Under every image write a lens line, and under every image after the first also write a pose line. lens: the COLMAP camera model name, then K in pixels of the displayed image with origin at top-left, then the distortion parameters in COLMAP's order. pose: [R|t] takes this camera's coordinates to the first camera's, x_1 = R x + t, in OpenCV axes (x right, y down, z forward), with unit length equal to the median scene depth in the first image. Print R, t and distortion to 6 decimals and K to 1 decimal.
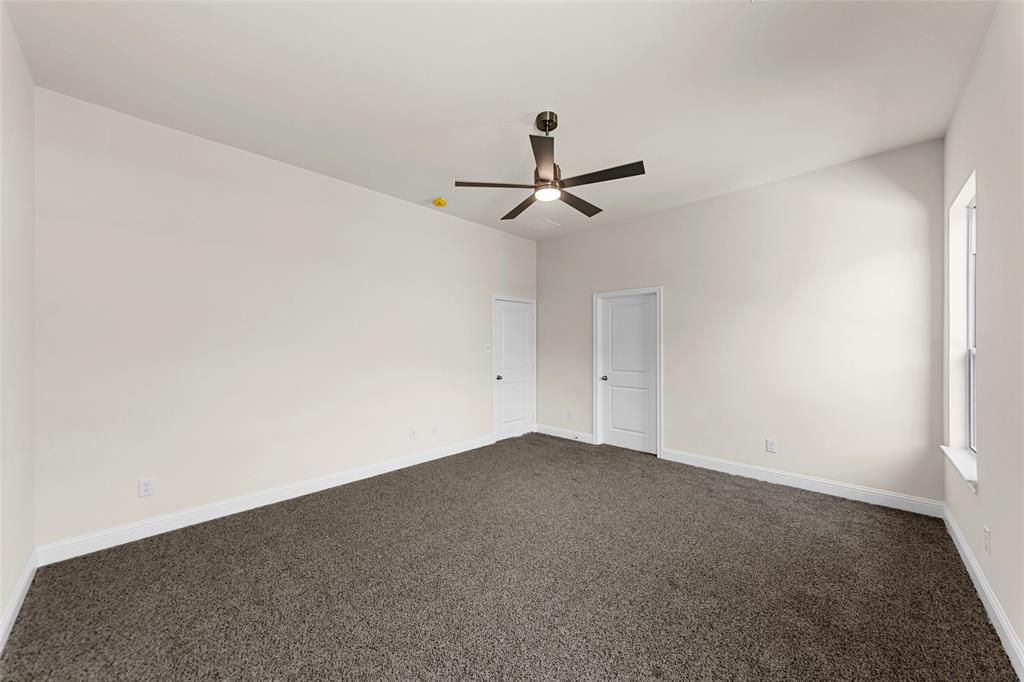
lens RADIAL K [[364.3, 0, 517.1], [0, 364.3, 343.4], [0, 0, 1]] dist [0.000843, -0.000072]
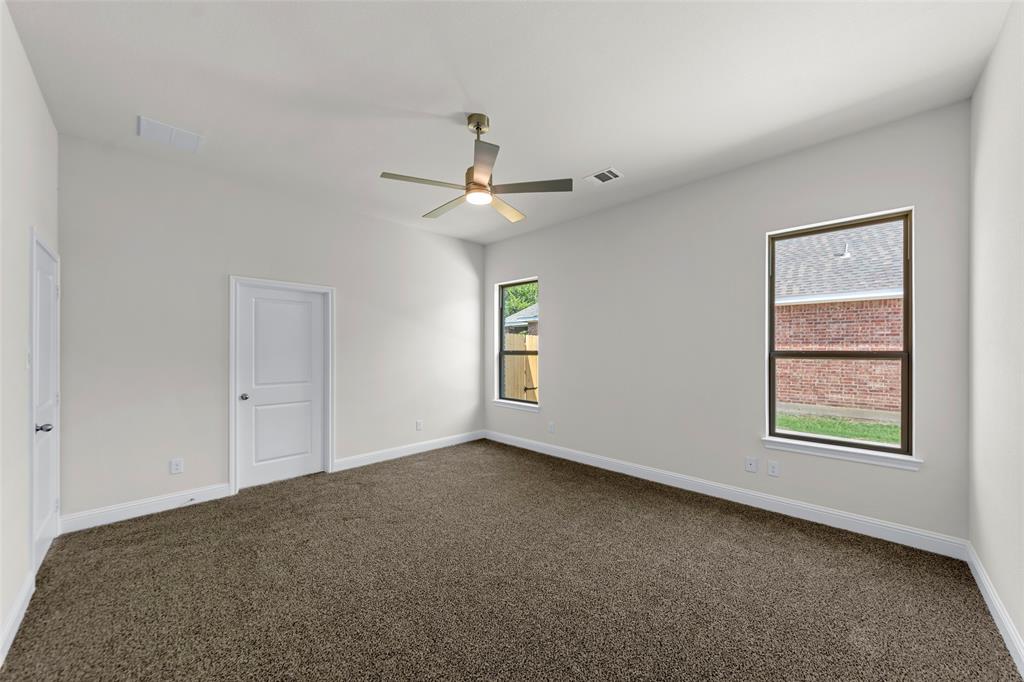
lens RADIAL K [[366.1, 0, 517.8], [0, 366.1, 350.9], [0, 0, 1]] dist [-0.000704, -0.000111]
pose [[0.016184, -0.002745, 0.999865, -0.509922], [-0.004365, 0.999987, 0.002816, 0.000569], [-0.999860, -0.004409, 0.016172, 0.489877]]
